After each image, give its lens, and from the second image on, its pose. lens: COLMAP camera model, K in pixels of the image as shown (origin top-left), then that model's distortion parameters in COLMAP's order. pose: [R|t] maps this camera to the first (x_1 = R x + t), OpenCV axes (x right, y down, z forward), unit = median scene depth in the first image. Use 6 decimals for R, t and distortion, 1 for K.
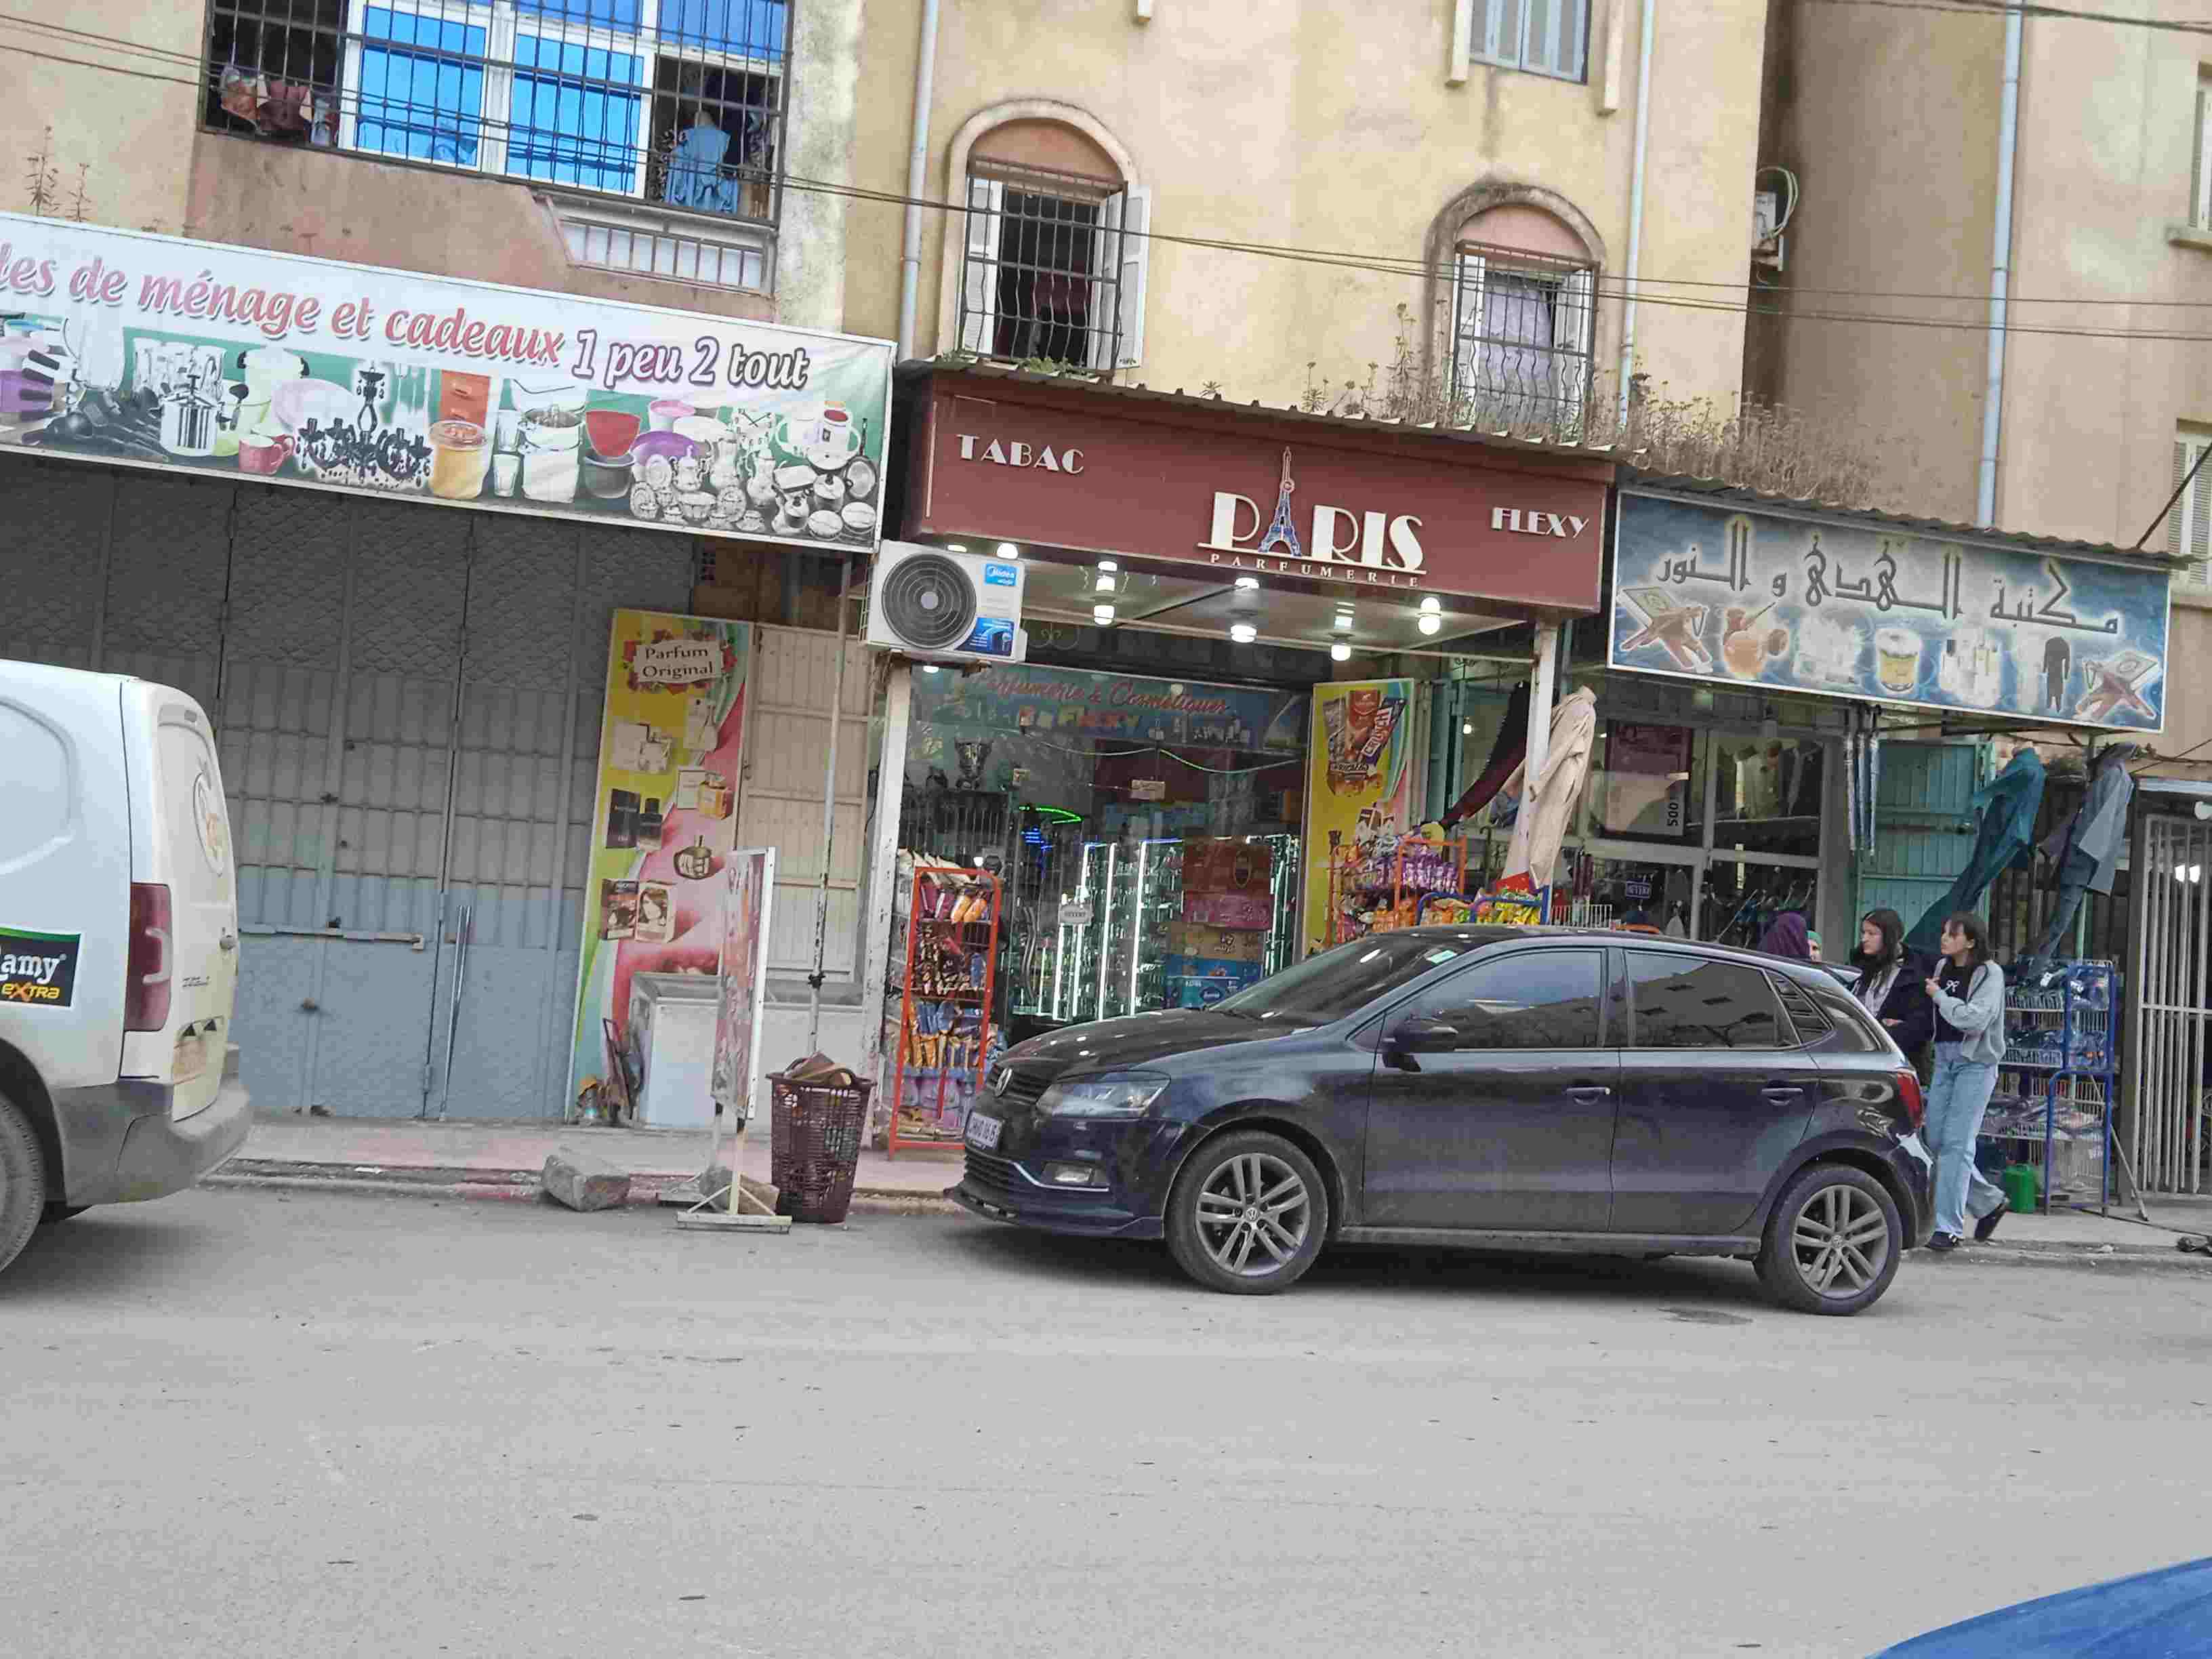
lens RADIAL K [[1850.3, 0, 1104.6], [0, 1850.3, 844.1], [0, 0, 1]] dist [0.002735, 0.002940]
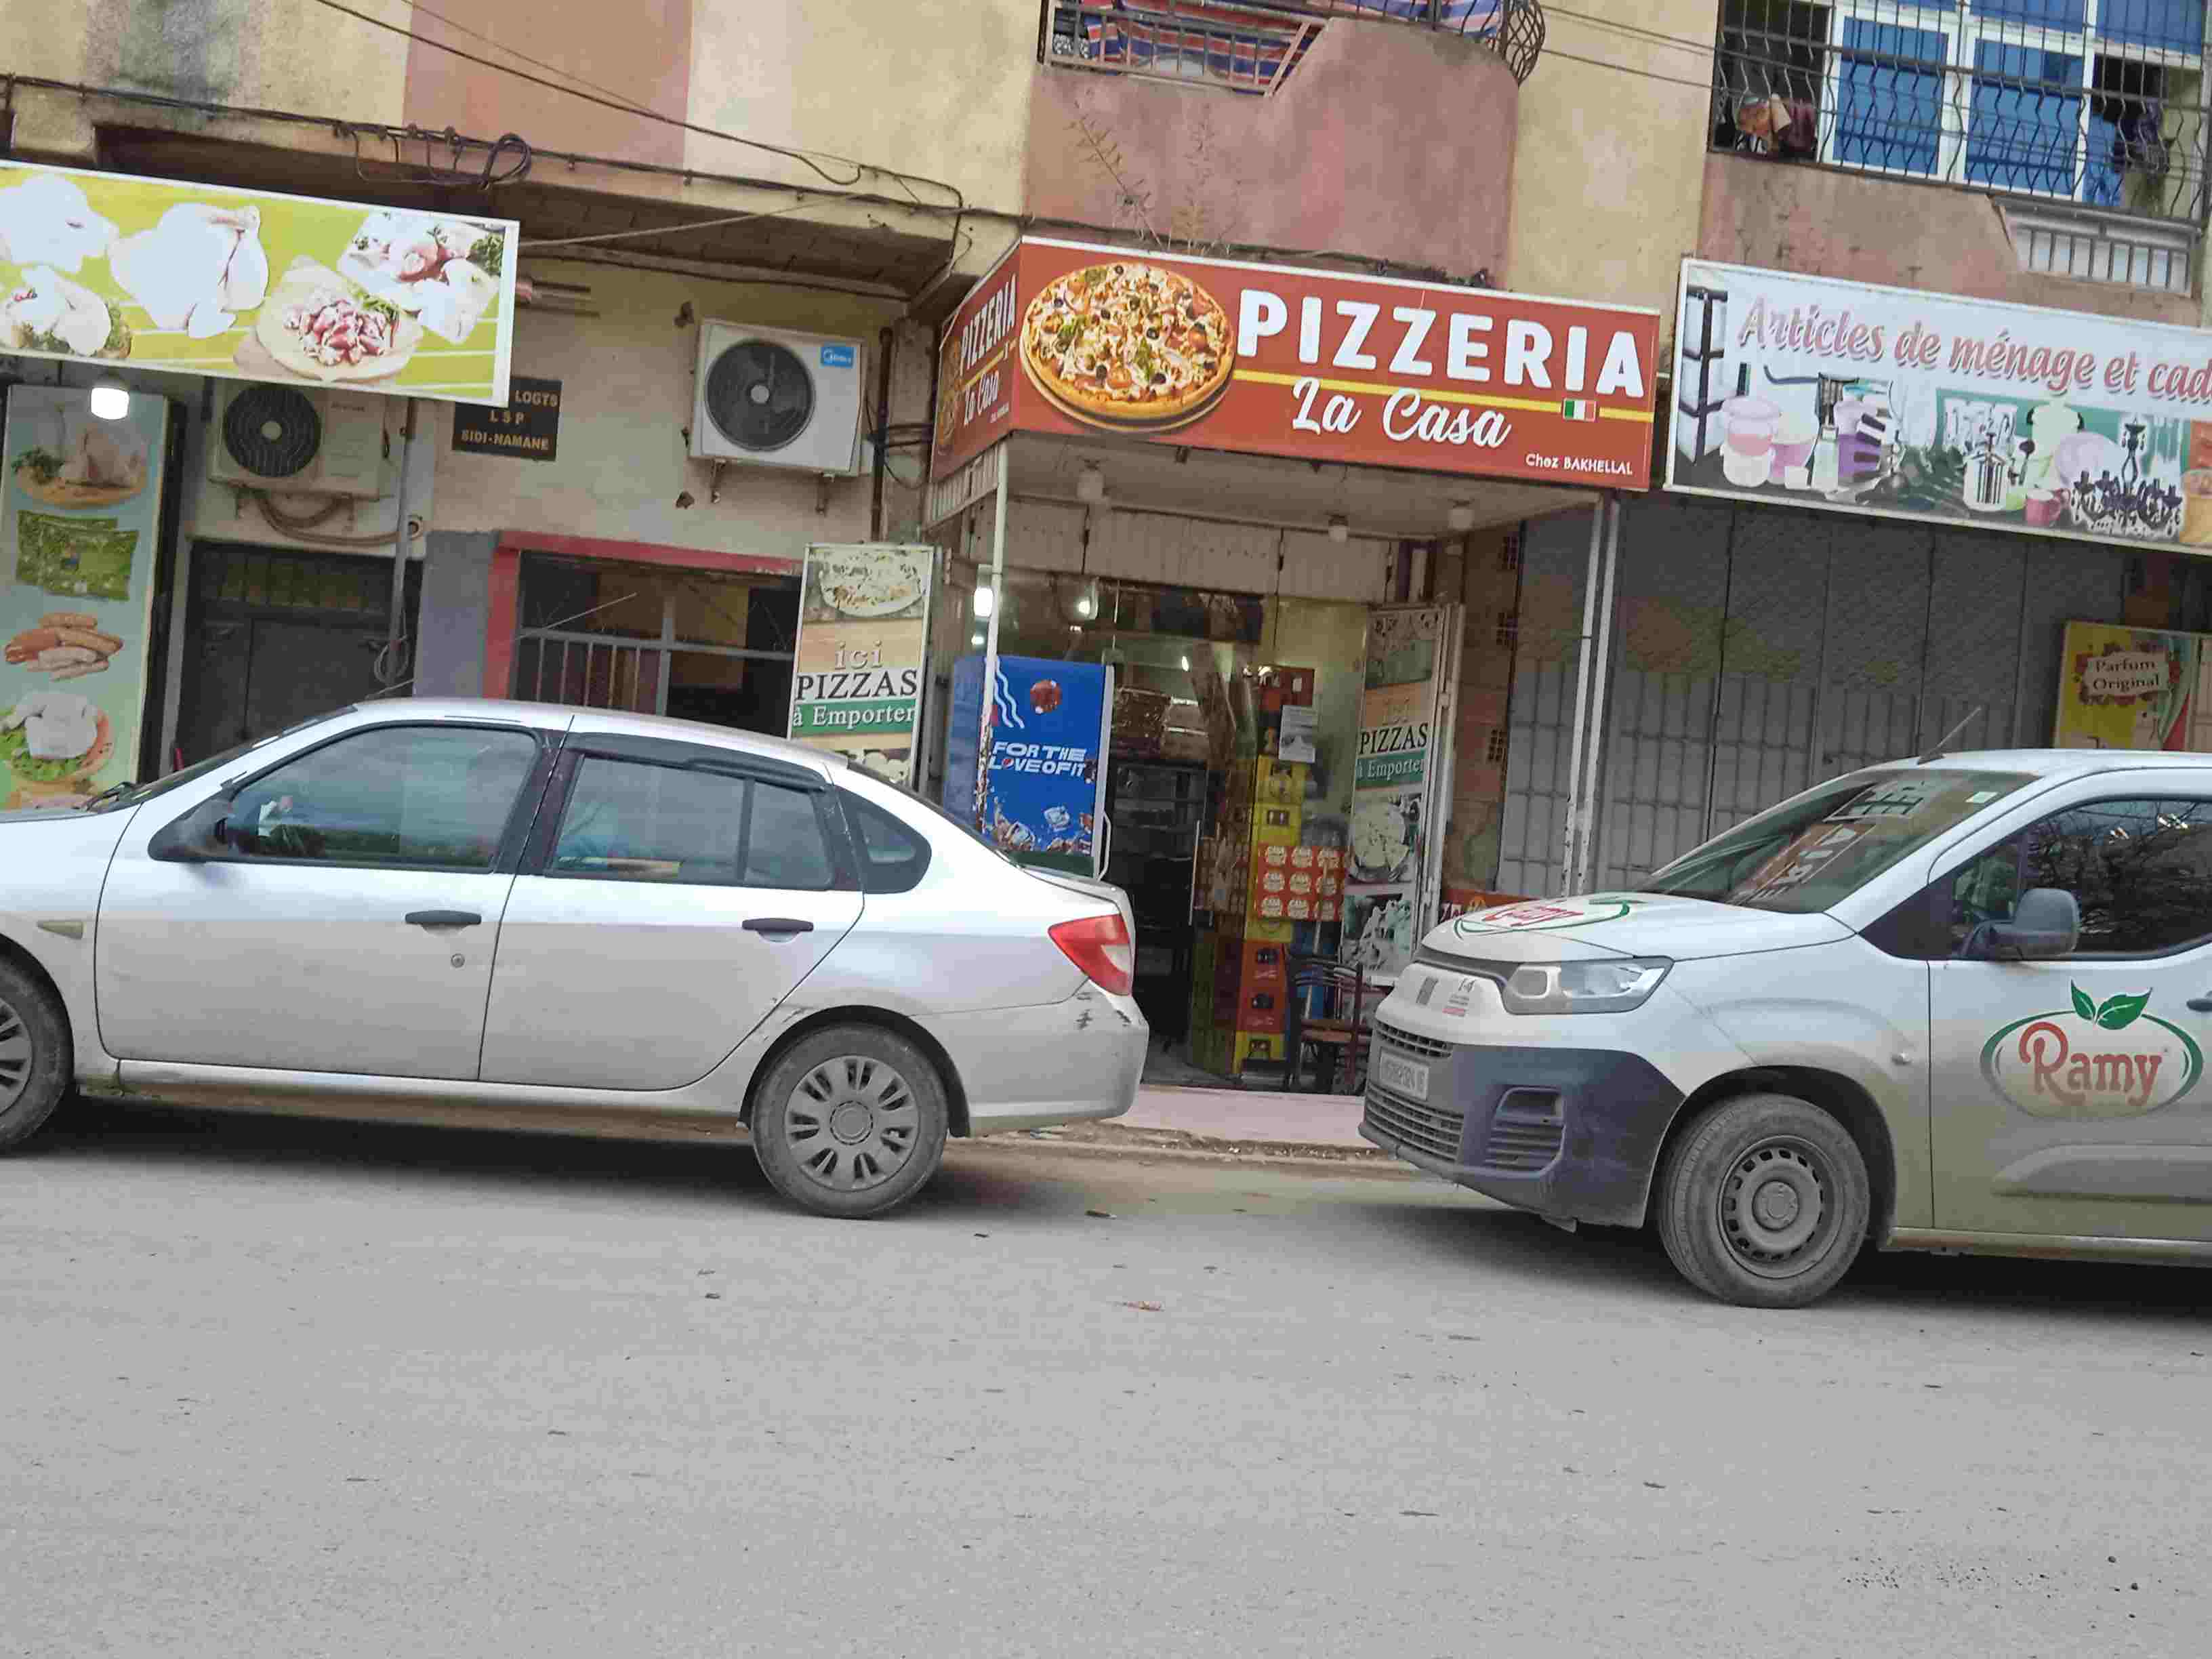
lens RADIAL K [[2085.1, 0, 1107.3], [0, 2085.1, 816.8], [0, 0, 1]] dist [0.015378, 0.000000]
pose [[0.998501, 0.007852, -0.054172, -0.901469], [-0.005603, 0.999122, 0.041529, -0.082265], [0.054450, -0.041163, 0.997668, -0.201345]]
